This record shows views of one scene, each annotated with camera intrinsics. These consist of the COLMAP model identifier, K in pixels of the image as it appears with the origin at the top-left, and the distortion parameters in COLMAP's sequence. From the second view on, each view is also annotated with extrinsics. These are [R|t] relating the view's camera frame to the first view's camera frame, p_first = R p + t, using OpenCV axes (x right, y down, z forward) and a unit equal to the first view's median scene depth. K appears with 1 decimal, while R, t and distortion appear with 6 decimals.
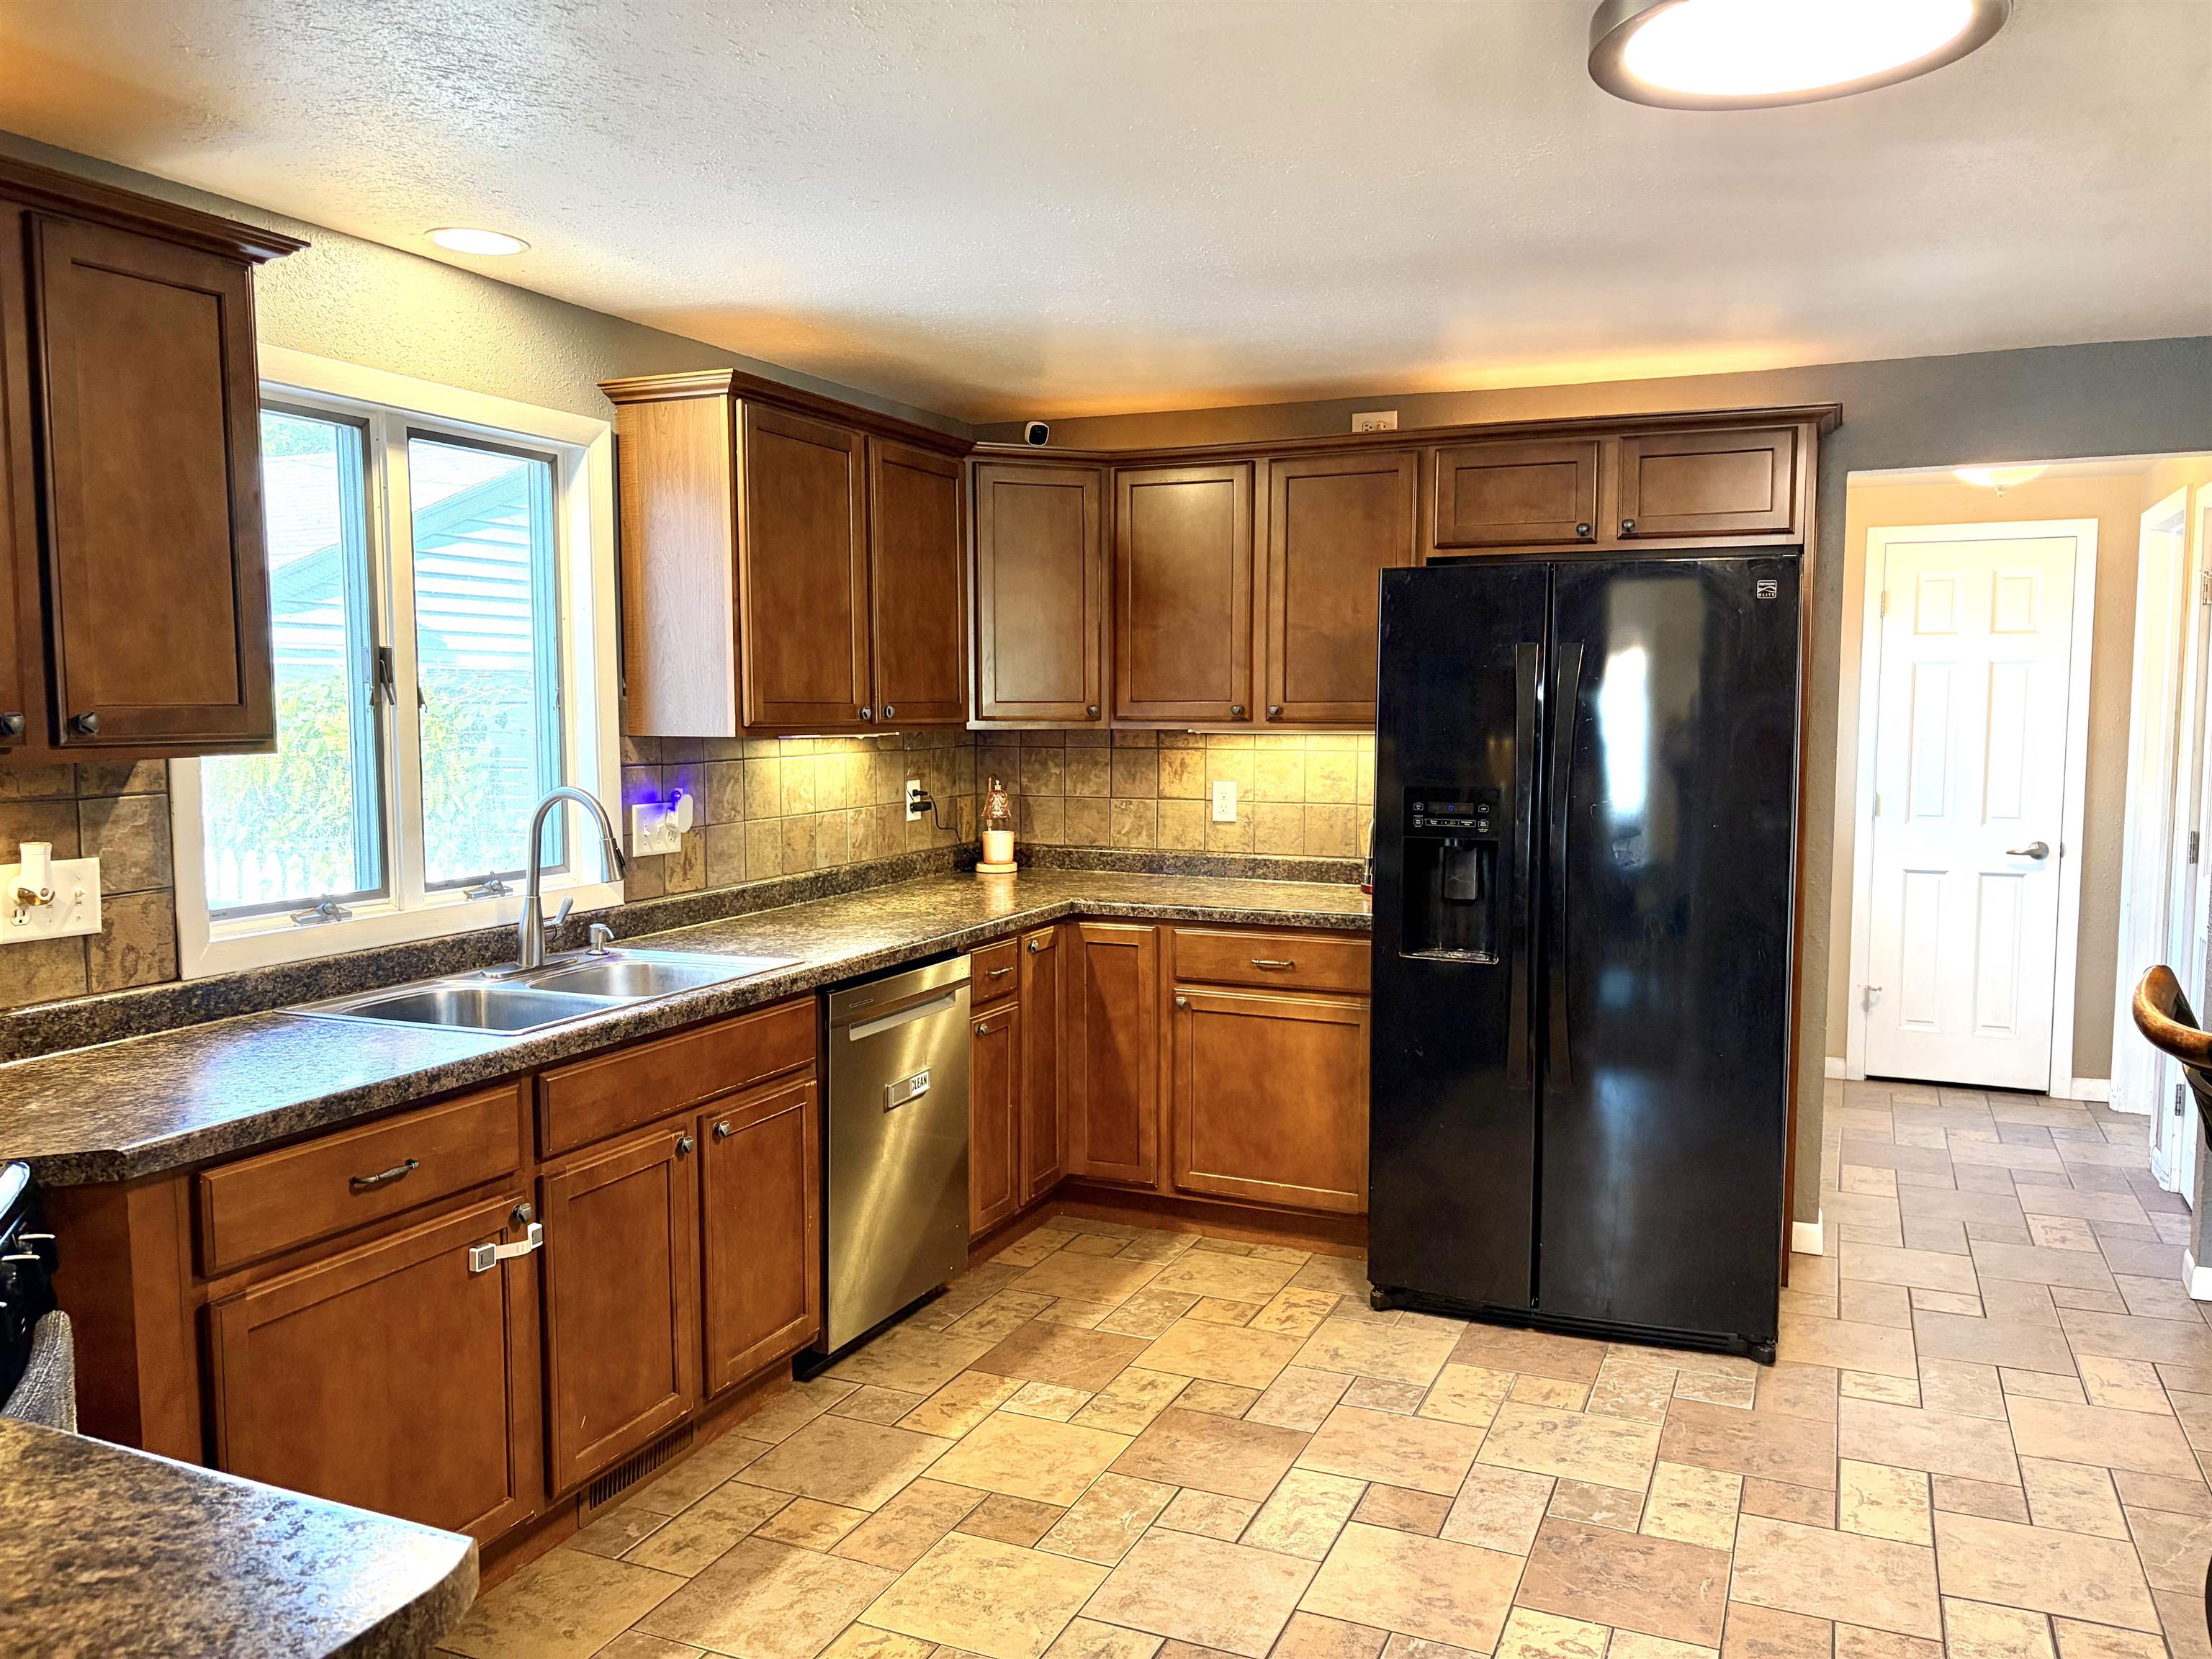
lens RADIAL K [[1663.6, 0, 1111.1], [0, 1663.6, 837.2], [0, 0, 1]] dist [0.048536, -0.068158]
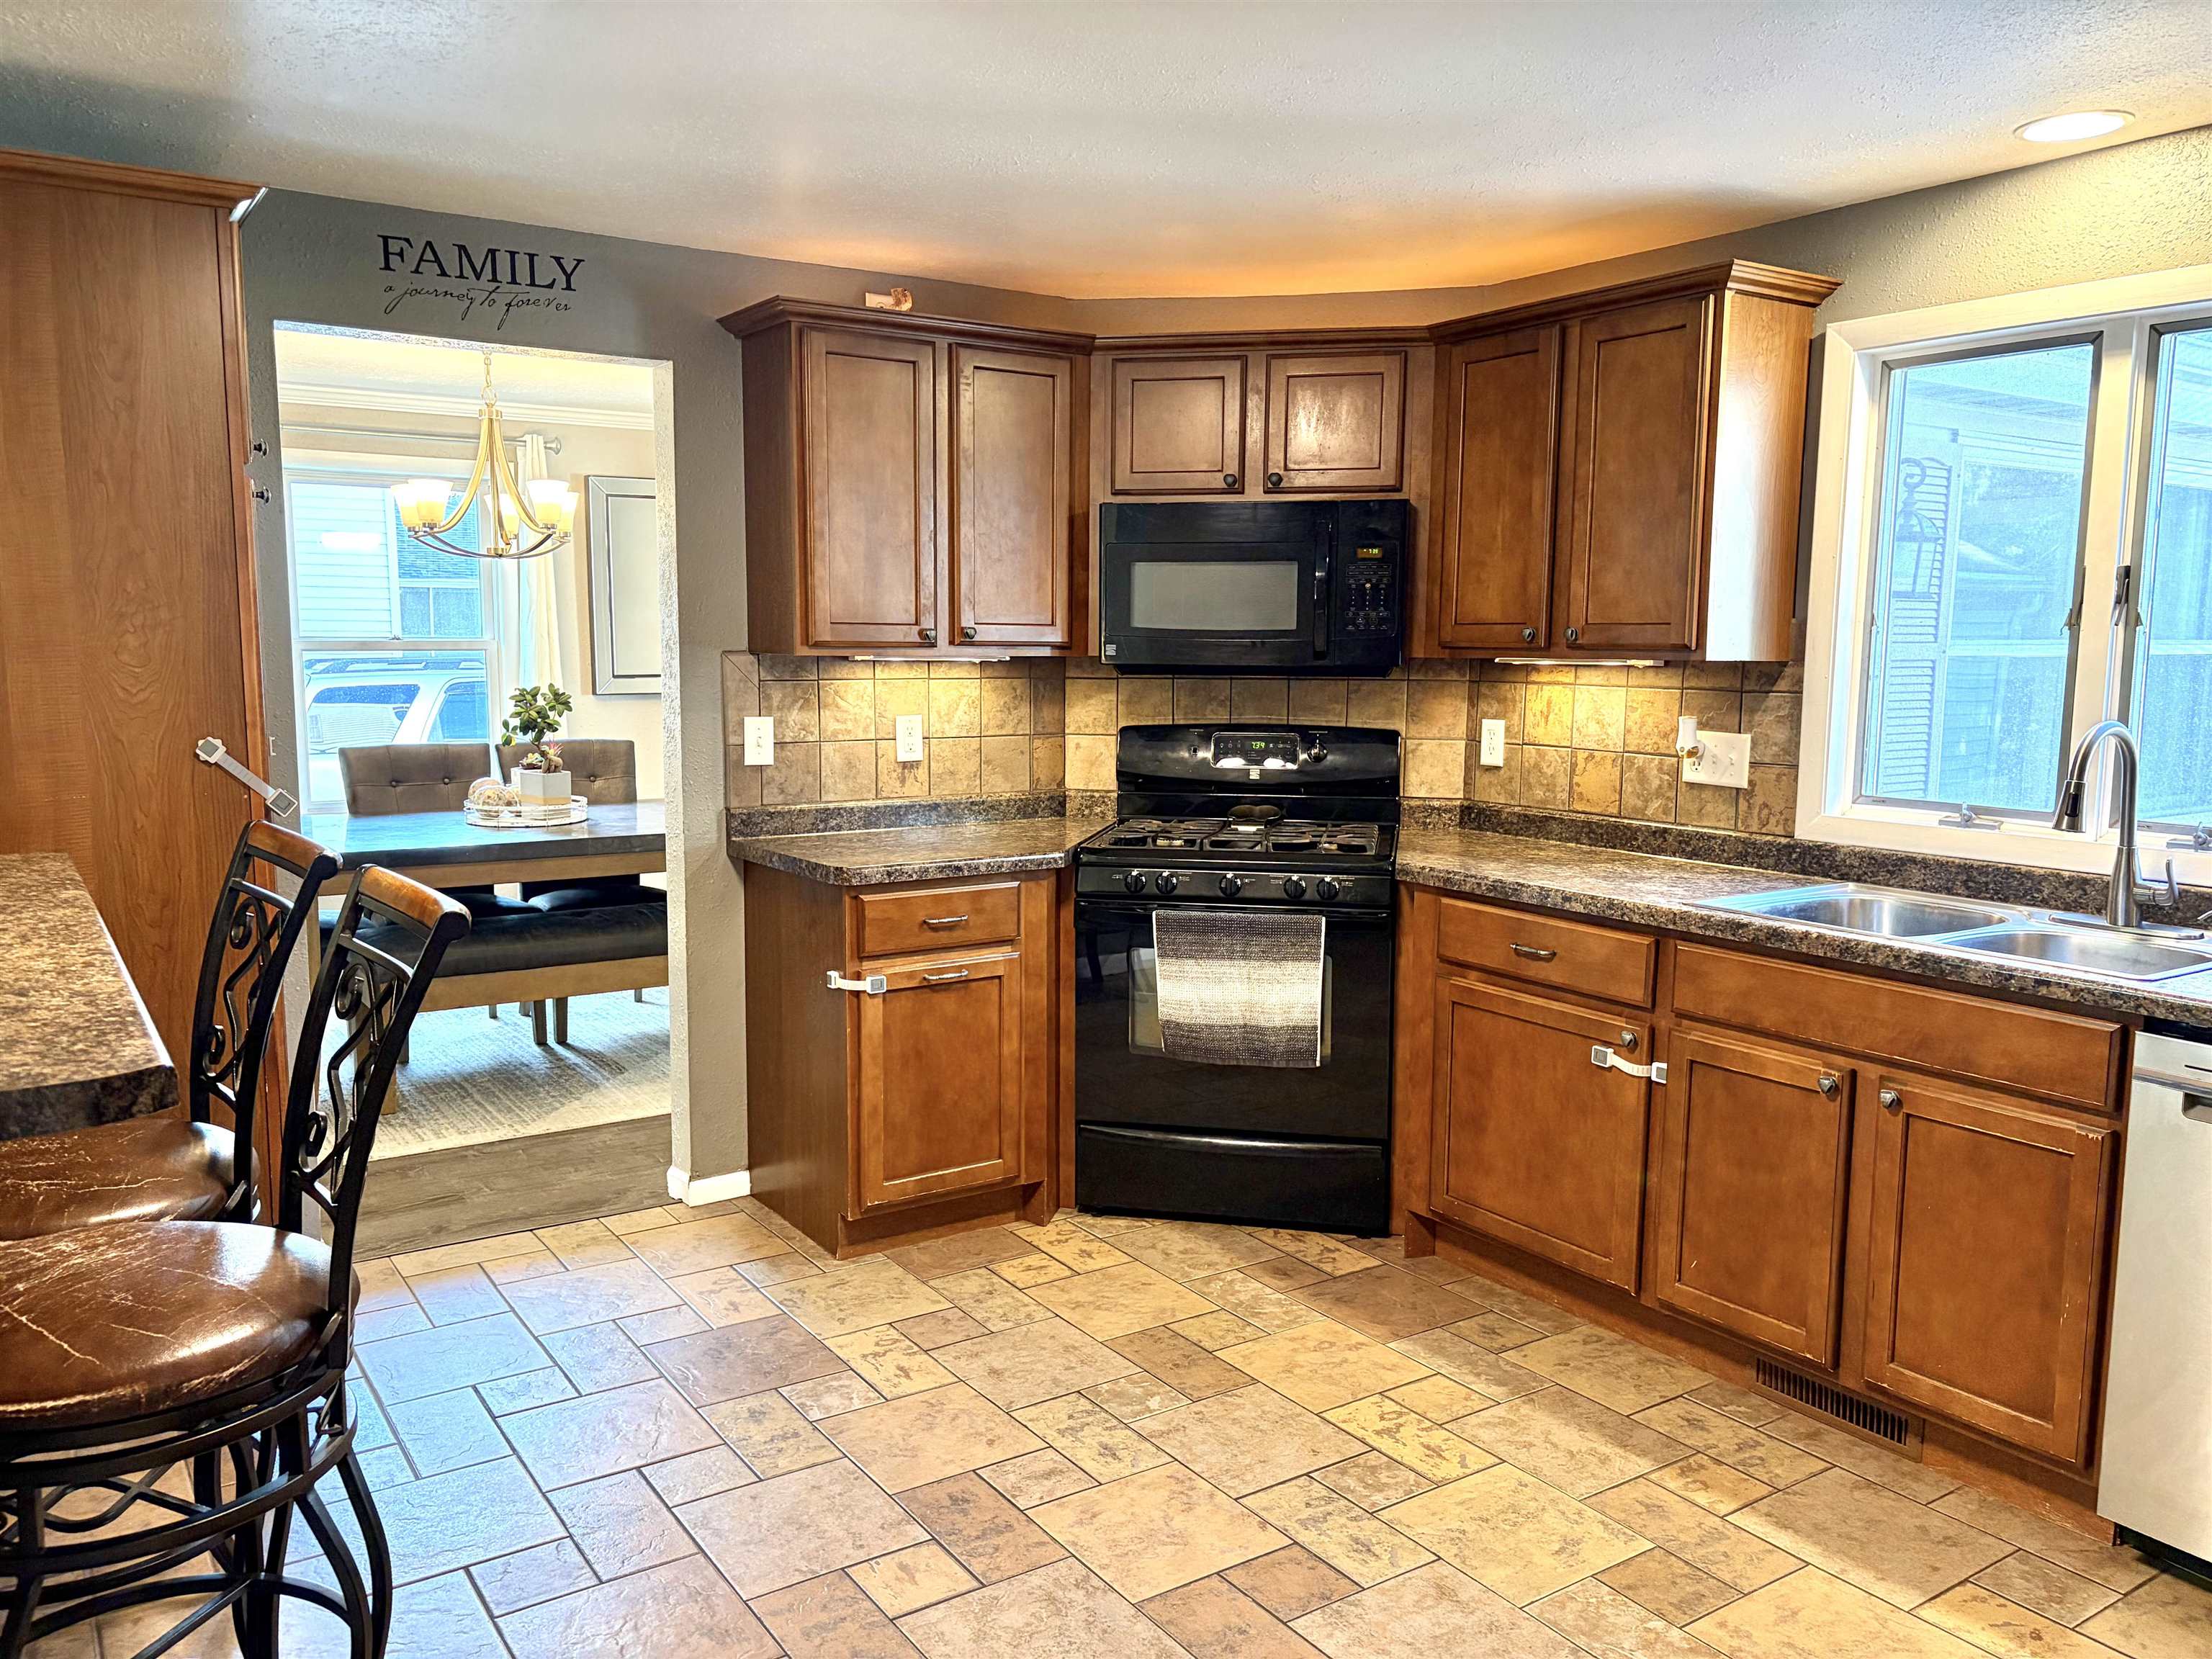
lens RADIAL K [[1663.6, 0, 1111.1], [0, 1663.6, 837.2], [0, 0, 1]] dist [0.048536, -0.068158]
pose [[-0.524968, 0.100291, -0.845192, 0.839819], [-0.081383, 0.982568, 0.167141, -0.091201], [0.847222, 0.156528, -0.507655, 1.238513]]
